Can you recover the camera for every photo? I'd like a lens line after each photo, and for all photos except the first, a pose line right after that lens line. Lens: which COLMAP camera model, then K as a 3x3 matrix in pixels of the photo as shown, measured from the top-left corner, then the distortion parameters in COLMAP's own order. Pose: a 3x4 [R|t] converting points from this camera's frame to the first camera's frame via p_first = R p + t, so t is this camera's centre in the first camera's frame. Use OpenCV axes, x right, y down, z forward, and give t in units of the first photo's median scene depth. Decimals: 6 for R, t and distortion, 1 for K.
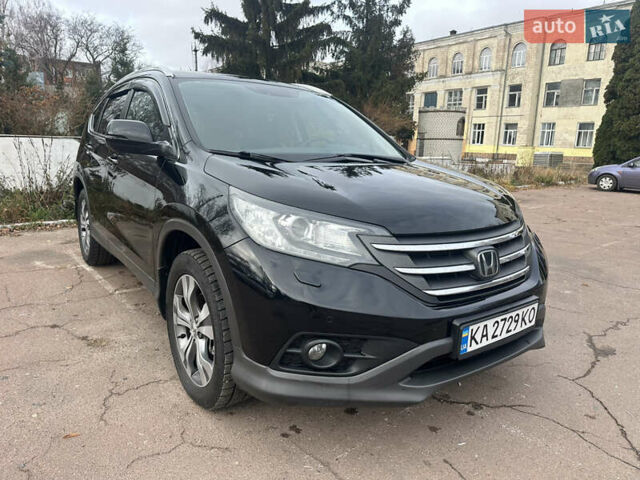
lens RADIAL K [[456.2, 0, 320.0], [0, 456.2, 240.0], [0, 0, 1]] dist [0.006958, -0.005678]
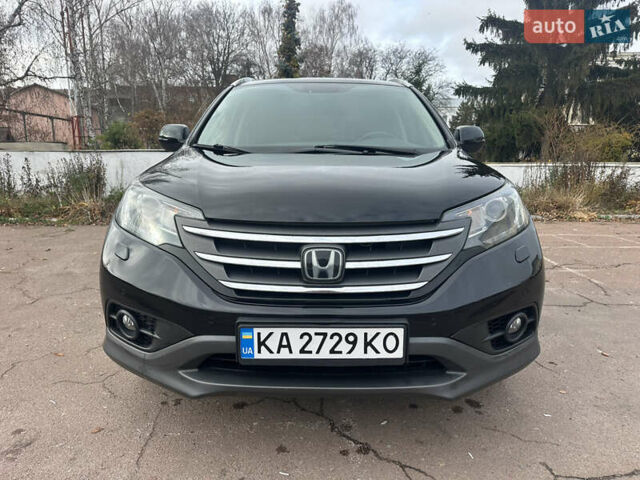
lens RADIAL K [[466.7, 0, 320.0], [0, 466.7, 240.0], [0, 0, 1]] dist [-0.003916, 0.002332]
pose [[0.806144, 0.077414, -0.586634, 0.838562], [-0.099220, 0.995053, -0.005037, 0.012954], [0.583341, 0.062267, 0.809837, 0.310640]]
